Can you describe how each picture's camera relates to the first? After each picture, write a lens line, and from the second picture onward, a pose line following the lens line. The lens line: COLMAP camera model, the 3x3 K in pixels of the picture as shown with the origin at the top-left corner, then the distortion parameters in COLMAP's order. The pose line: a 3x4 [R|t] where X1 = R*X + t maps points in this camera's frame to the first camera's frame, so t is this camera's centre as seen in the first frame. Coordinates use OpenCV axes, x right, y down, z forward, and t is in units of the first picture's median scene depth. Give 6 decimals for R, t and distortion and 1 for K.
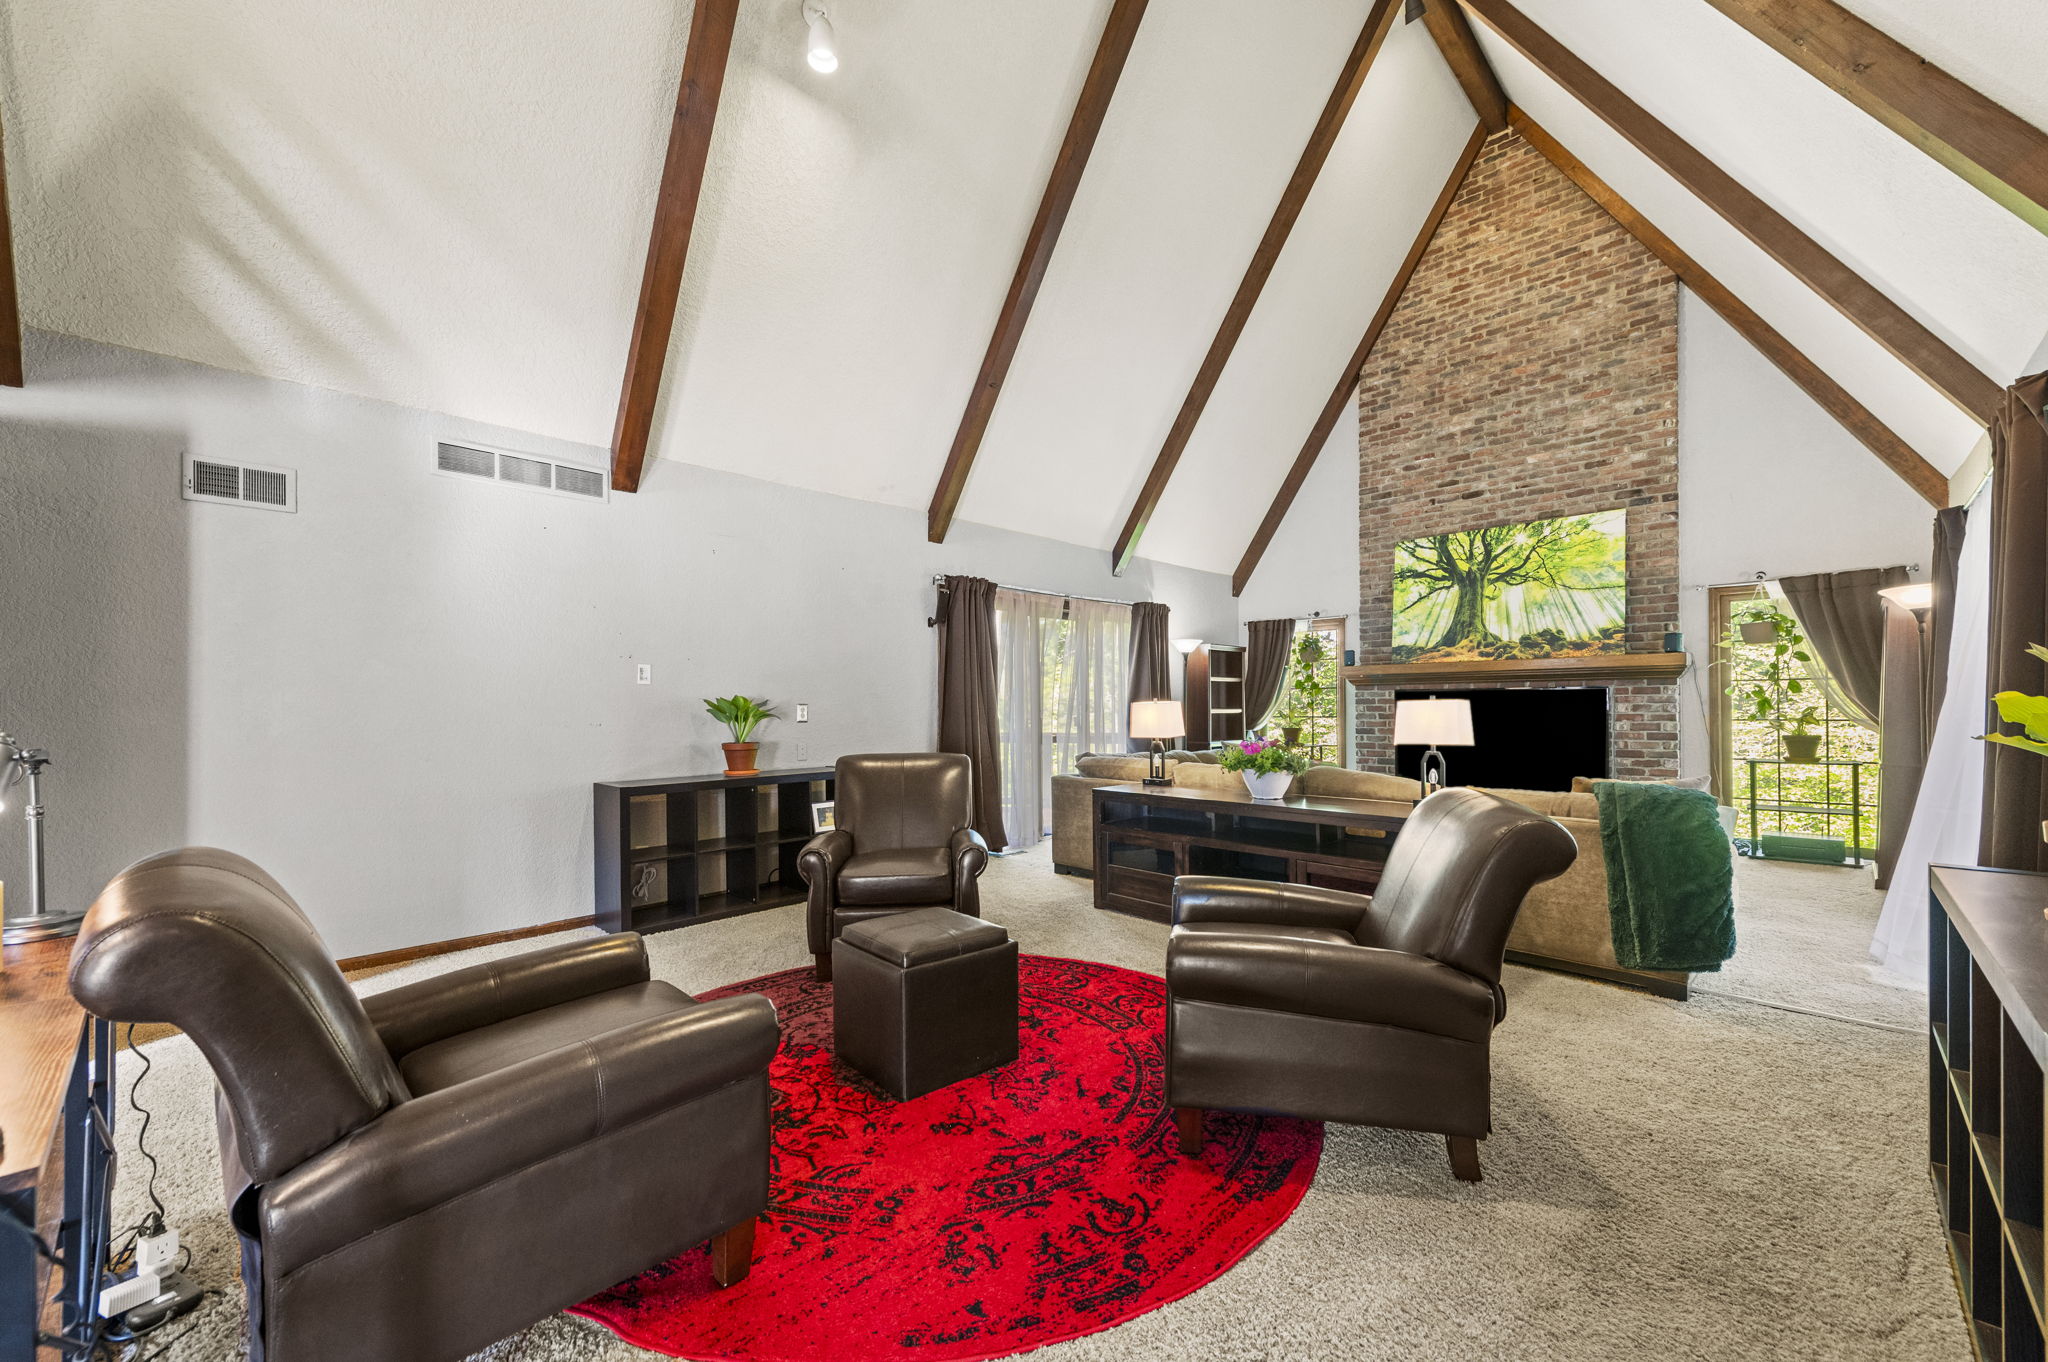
lens RADIAL K [[806.0, 0, 1023.1], [0, 806.0, 712.8], [0, 0, 1]] dist [0.001956, 0.000328]
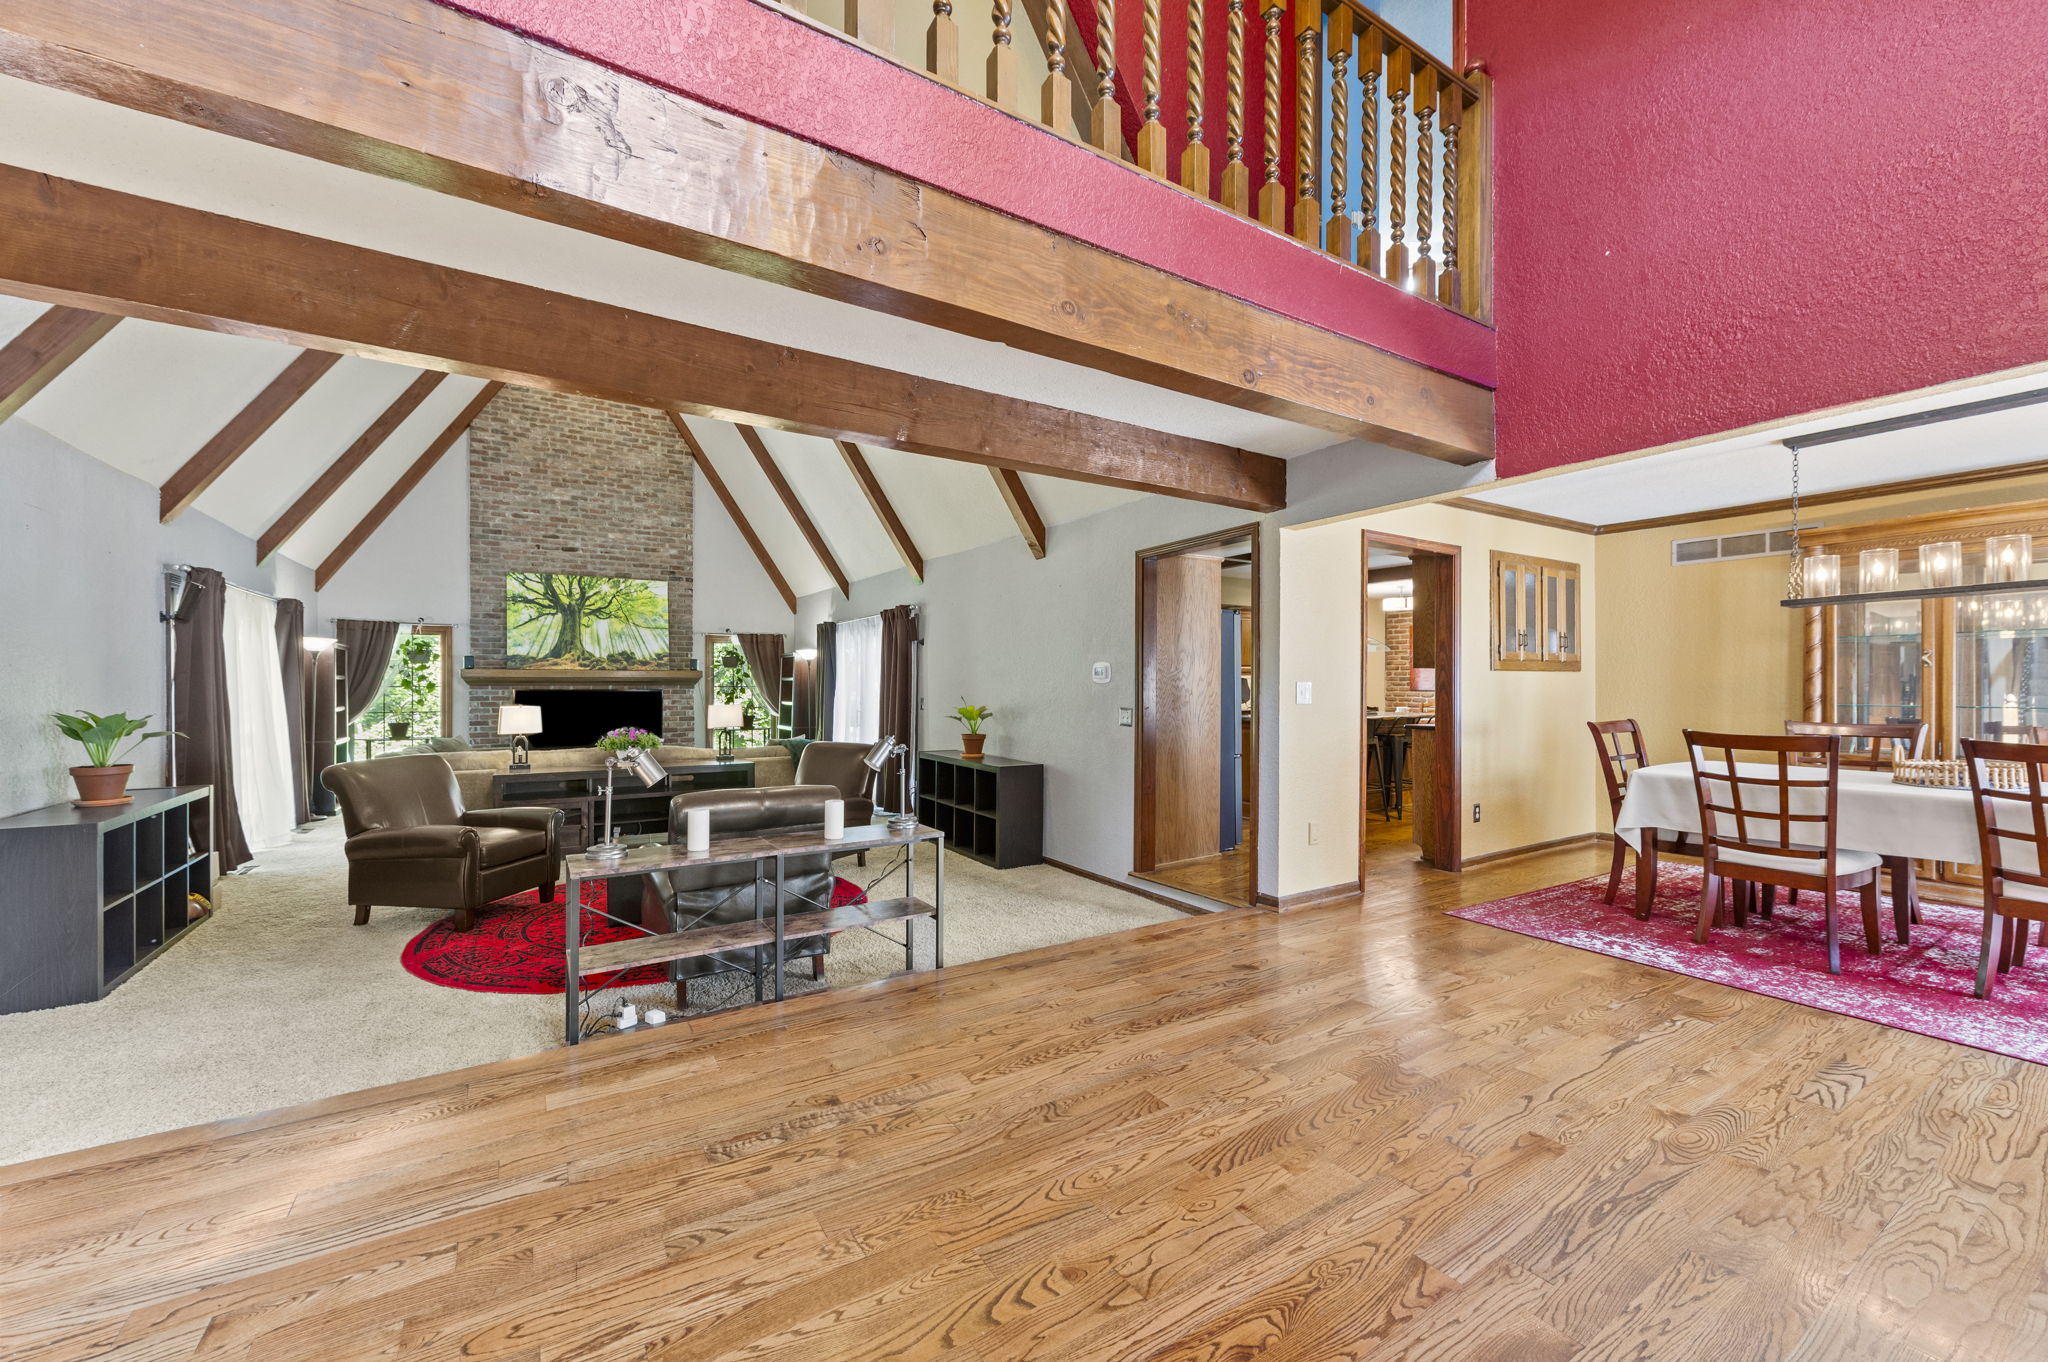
lens RADIAL K [[806.0, 0, 1022.8], [0, 806.0, 685.3], [0, 0, 1]] dist [0.001956, 0.000328]
pose [[0.228992, 0.005858, 0.973411, -0.624801], [0.005941, 0.999955, -0.007416, -0.022178], [-0.973410, 0.007481, 0.228947, -0.075109]]
